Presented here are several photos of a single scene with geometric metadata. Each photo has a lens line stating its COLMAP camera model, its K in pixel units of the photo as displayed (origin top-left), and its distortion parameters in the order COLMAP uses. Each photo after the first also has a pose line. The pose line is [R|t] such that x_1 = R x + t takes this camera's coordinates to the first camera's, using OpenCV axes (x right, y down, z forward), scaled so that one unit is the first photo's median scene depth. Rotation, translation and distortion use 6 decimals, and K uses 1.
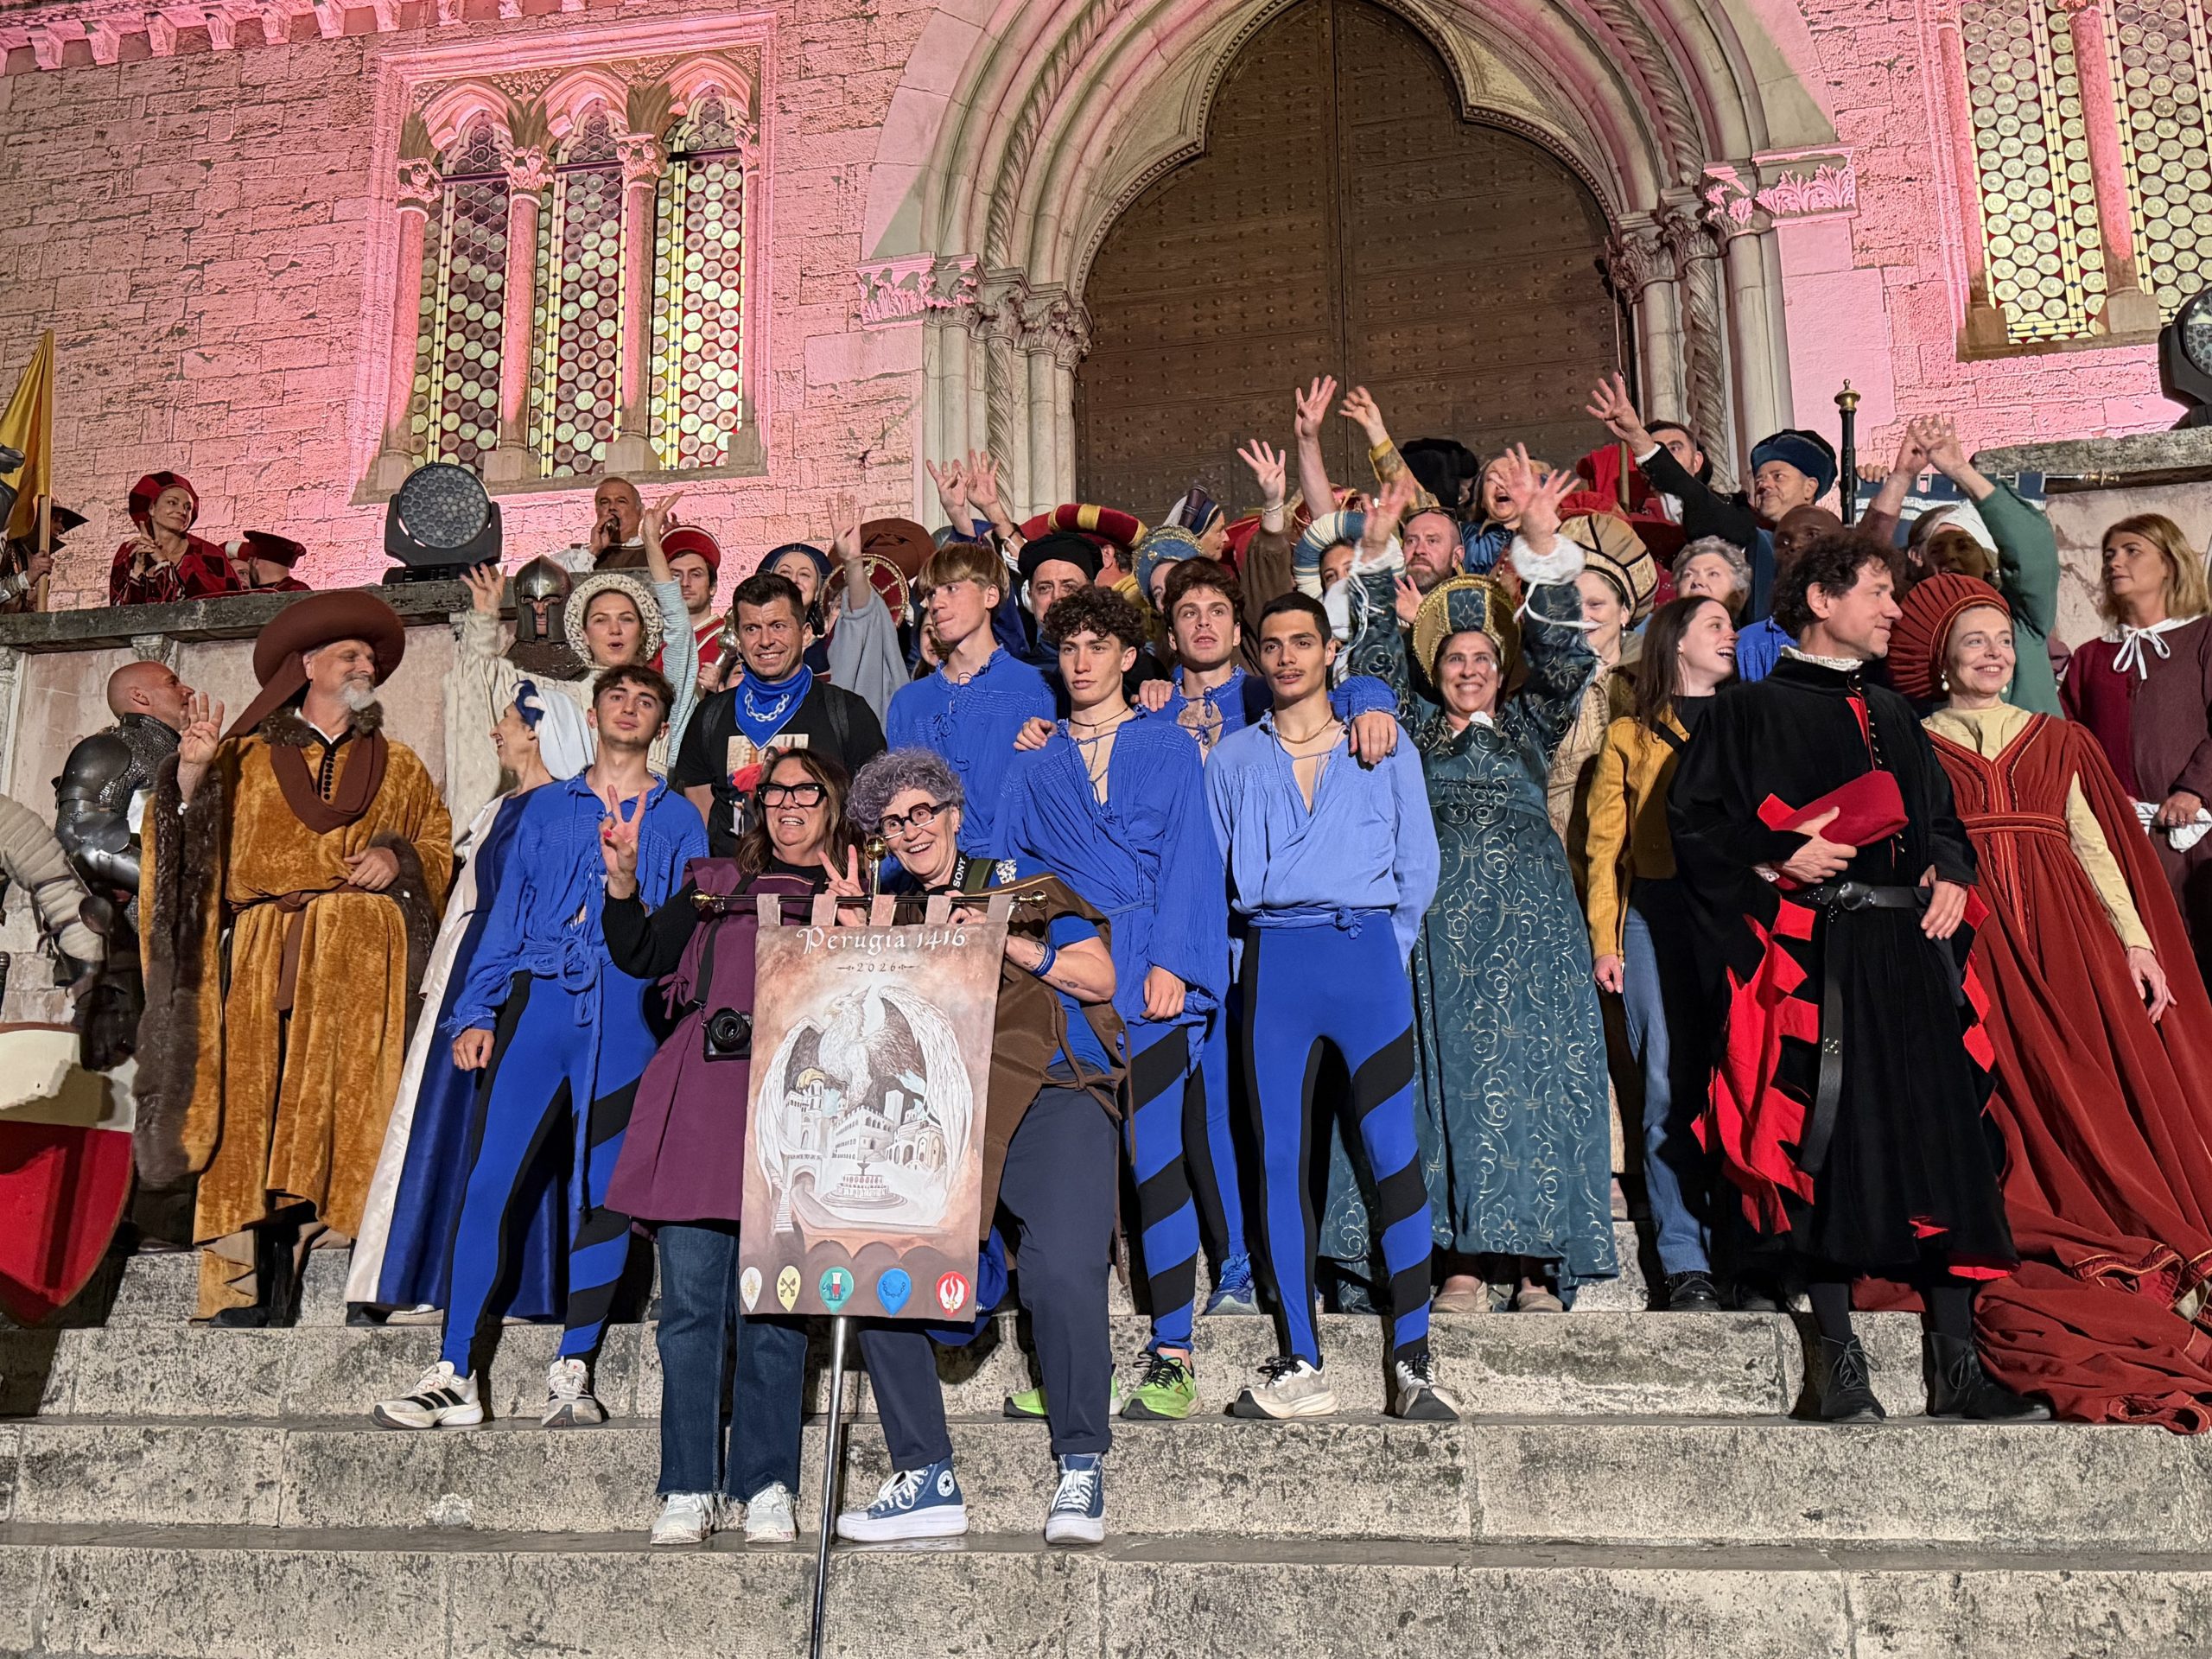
lens RADIAL K [[2032.6, 0, 1103.2], [0, 2032.6, 866.9], [0, 0, 1]] dist [0.133847, -0.243990]
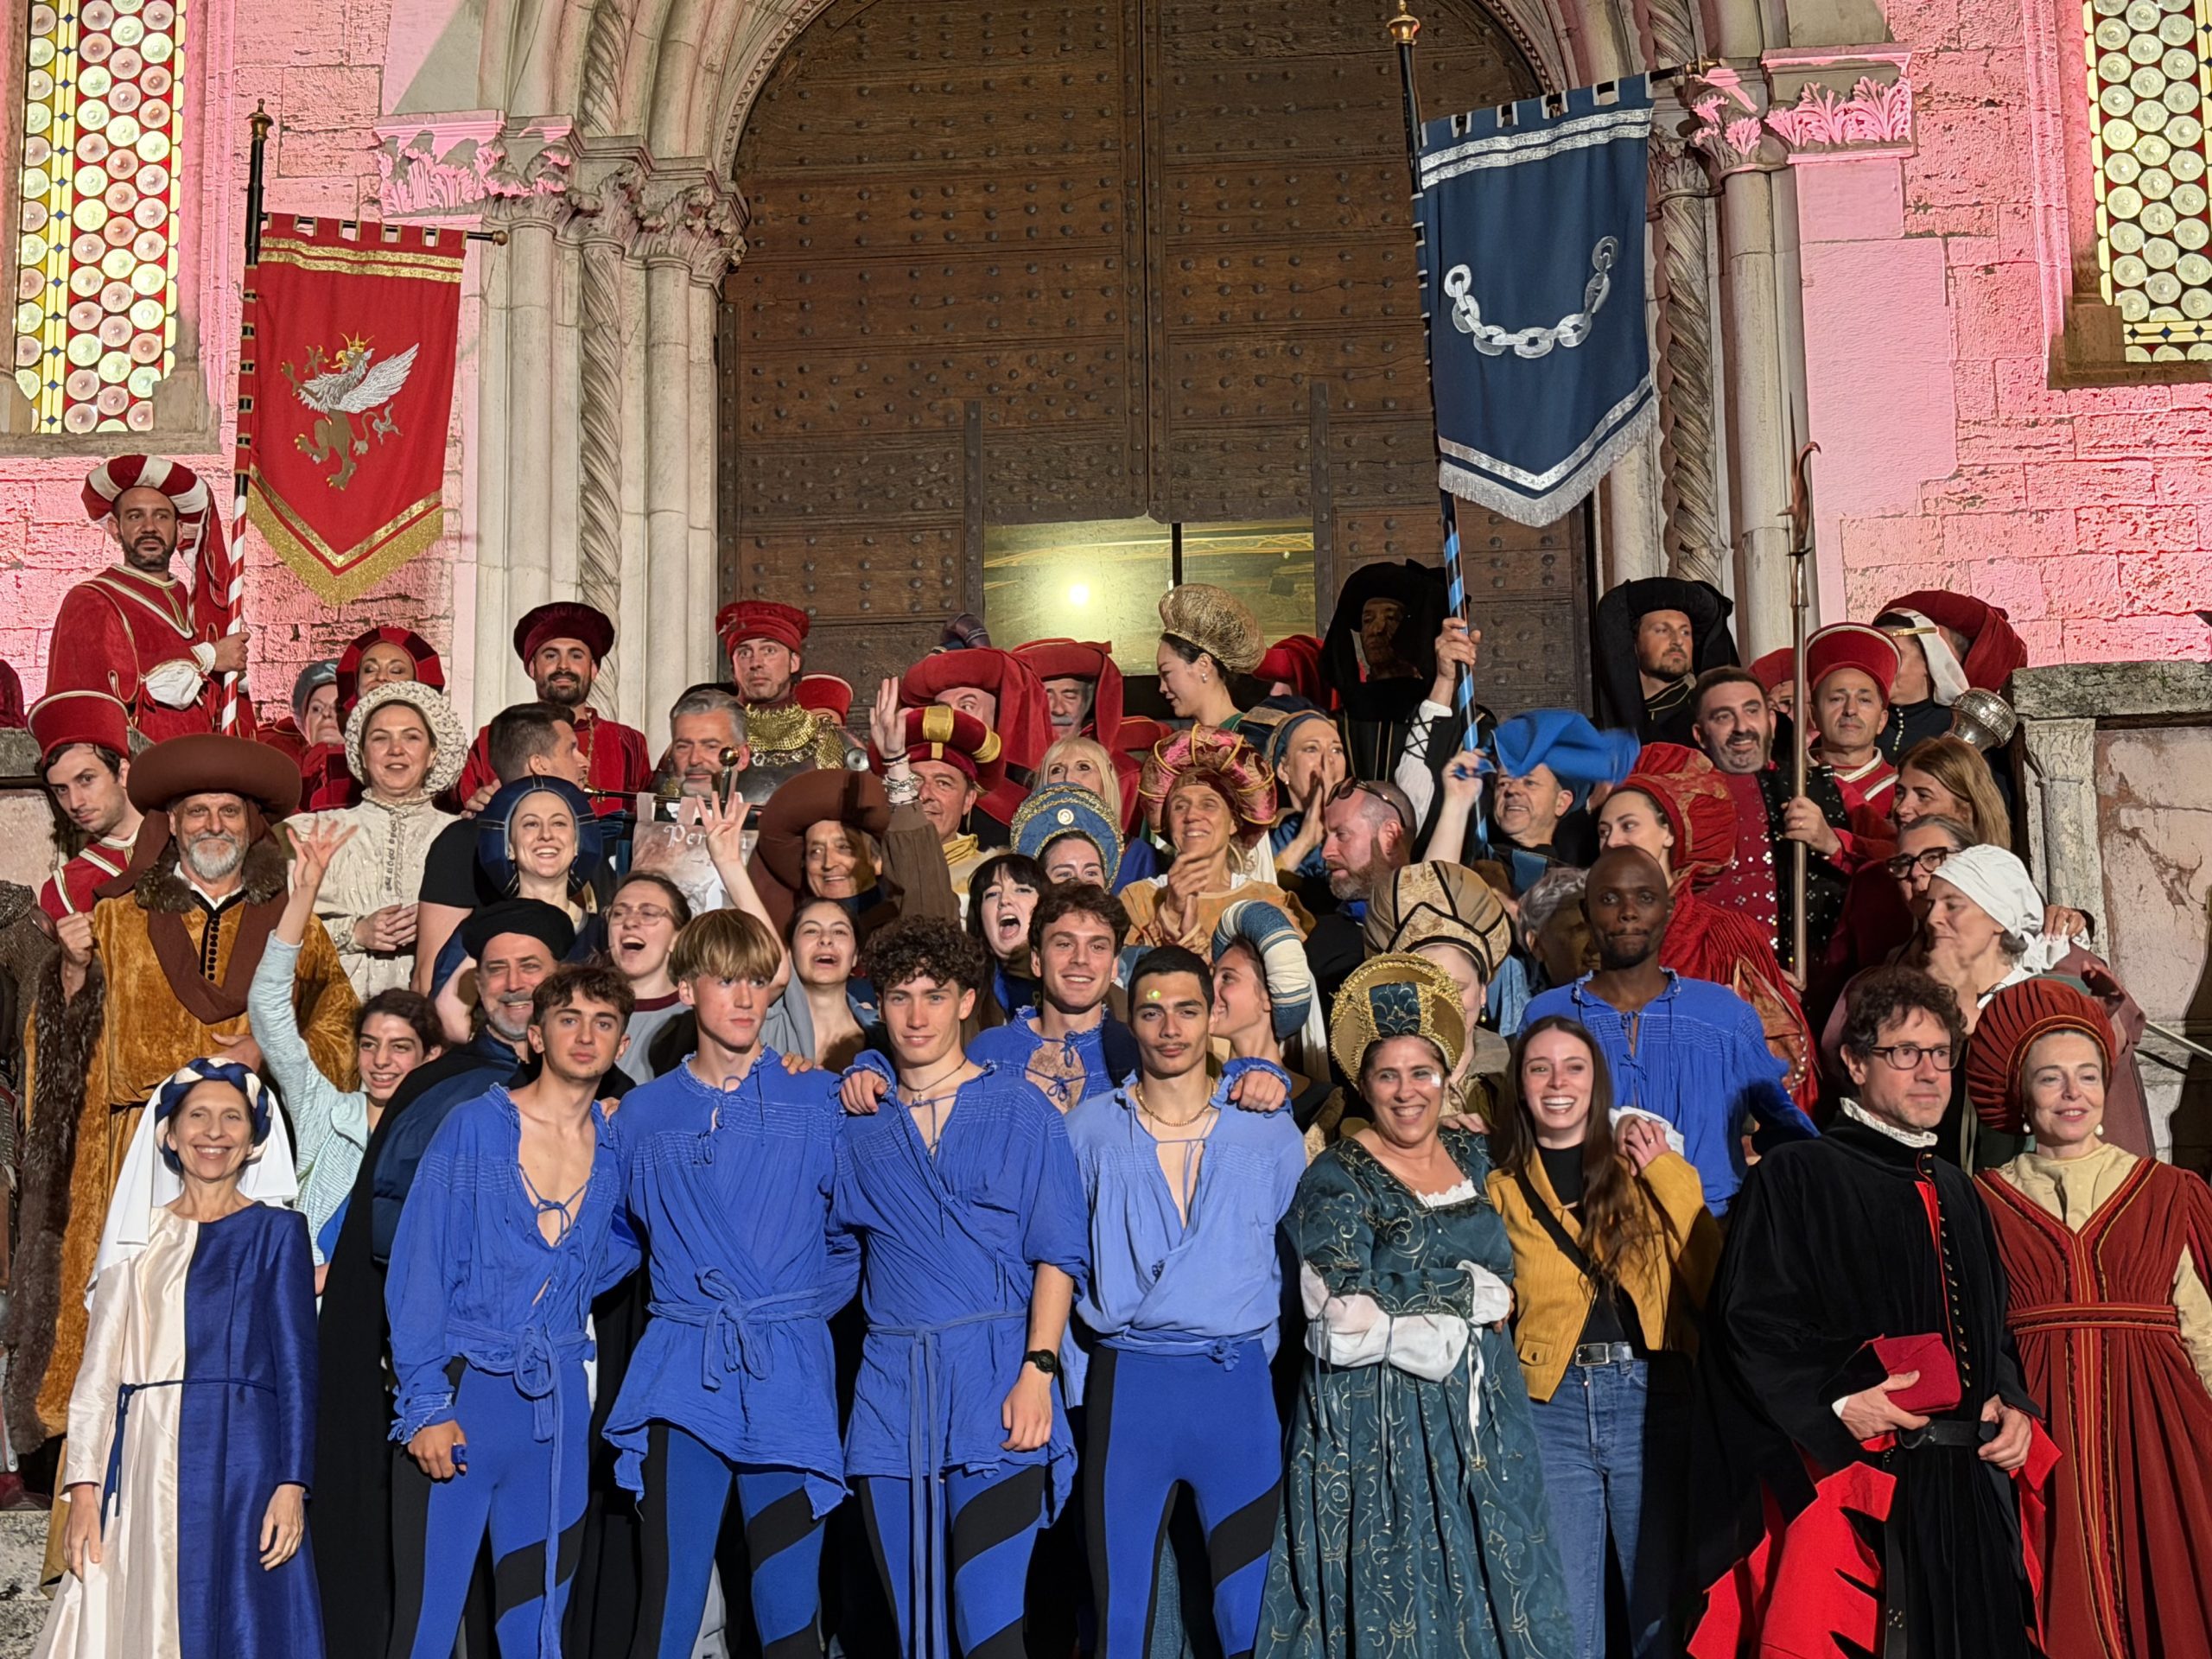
lens RADIAL K [[3831.1, 0, 1087.6], [0, 3831.1, 792.5], [0, 0, 1]] dist [0.158602, -0.095515]
pose [[0.992837, 0.026181, 0.116573, -0.035614], [-0.024775, 0.999602, -0.013490, -0.076206], [-0.116880, 0.010505, 0.993091, -0.184595]]
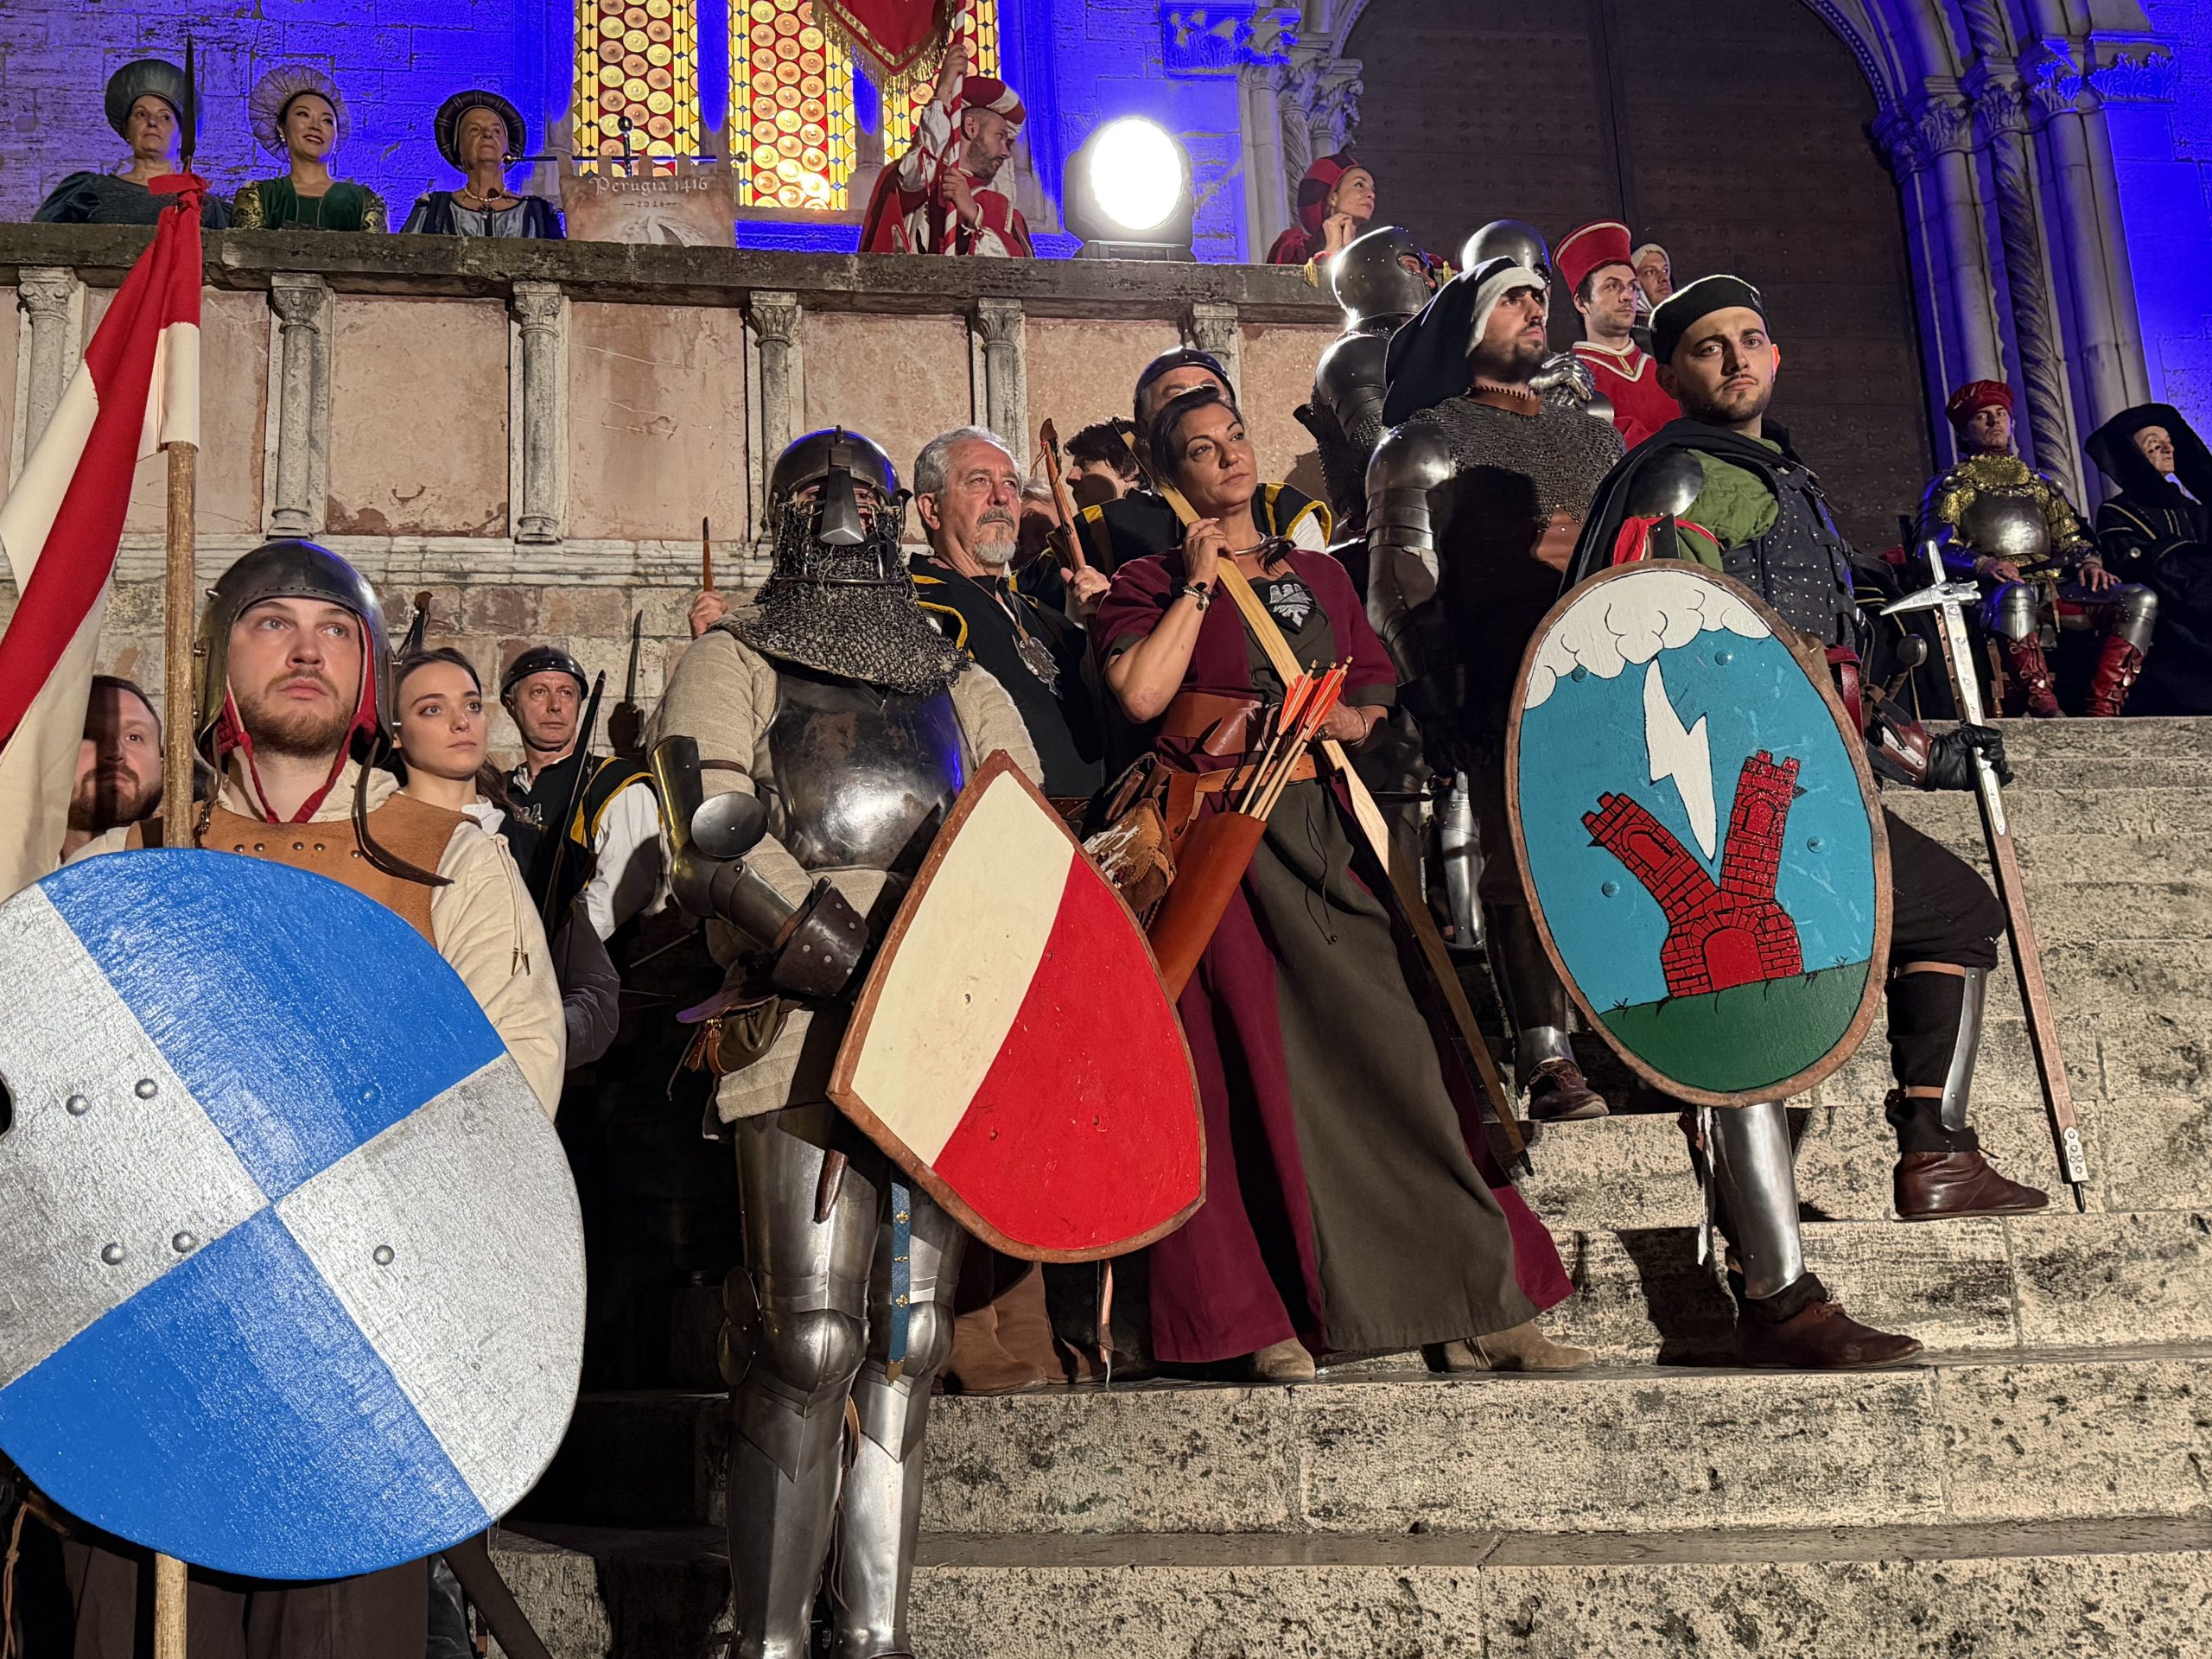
lens RADIAL K [[2126.2, 0, 1100.1], [0, 2126.2, 829.5], [0, 0, 1]] dist [0.080232, -0.119285]
pose [[0.945301, 0.038154, 0.323961, -0.408611], [-0.037285, 0.999265, -0.008889, 0.059435], [-0.324062, -0.003676, 0.946029, 0.153512]]
